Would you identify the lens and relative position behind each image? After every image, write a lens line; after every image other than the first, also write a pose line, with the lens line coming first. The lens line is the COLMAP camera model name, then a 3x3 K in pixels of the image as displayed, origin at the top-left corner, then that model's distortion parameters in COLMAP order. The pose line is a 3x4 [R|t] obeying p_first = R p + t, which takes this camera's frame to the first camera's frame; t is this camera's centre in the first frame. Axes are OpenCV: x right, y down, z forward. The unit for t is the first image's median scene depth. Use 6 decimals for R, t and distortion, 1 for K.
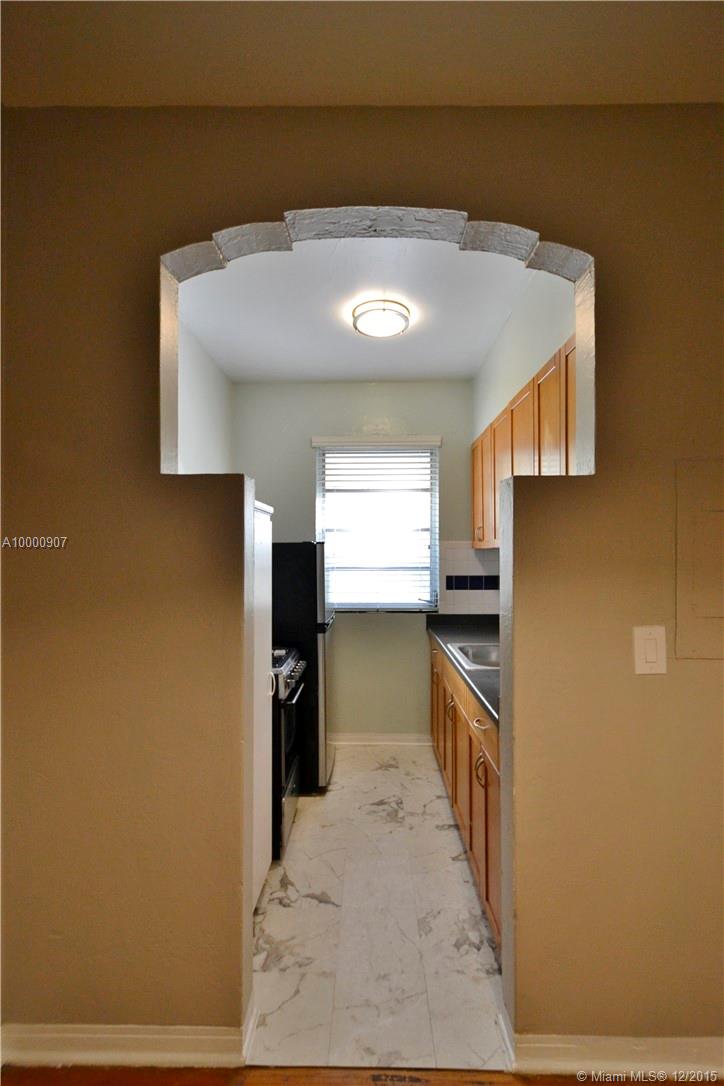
lens RADIAL K [[483.7, 0, 365.5], [0, 483.7, 561.4], [0, 0, 1]] dist [0.000682, -0.000383]
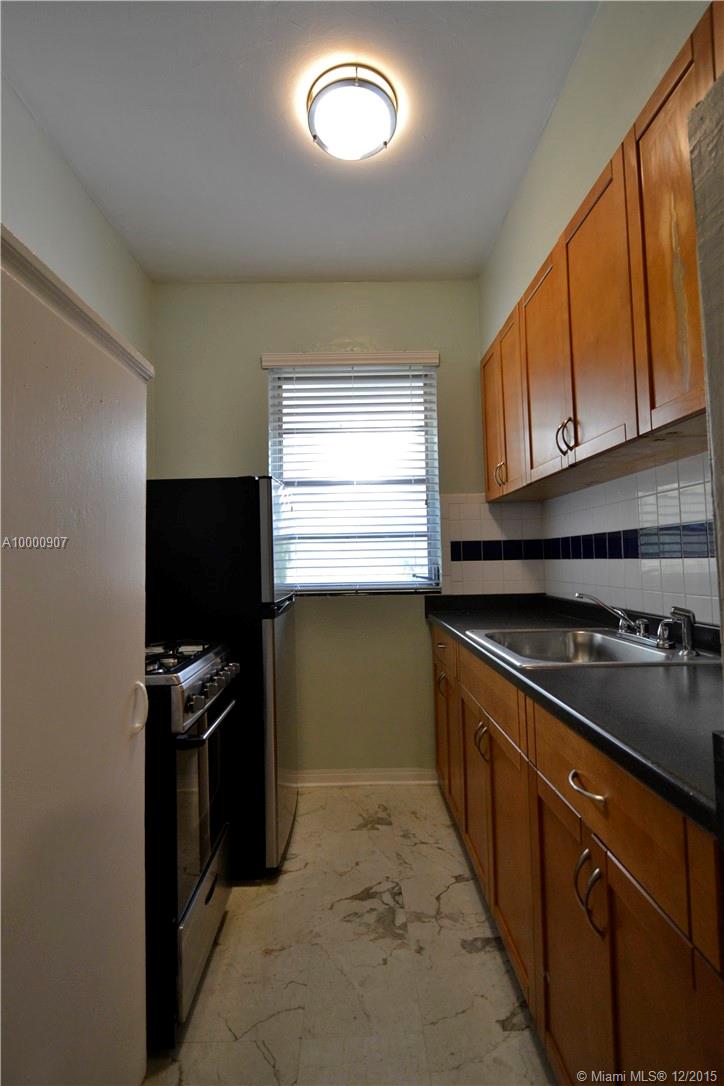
lens RADIAL K [[501.0, 0, 362.0], [0, 501.0, 543.0], [0, 0, 1]] dist [0.021625, -0.000106]
pose [[0.999222, -0.017029, 0.035585, 0.010341], [0.018686, 0.998732, -0.046745, 0.079559], [-0.034744, 0.047374, 0.998273, 0.320855]]
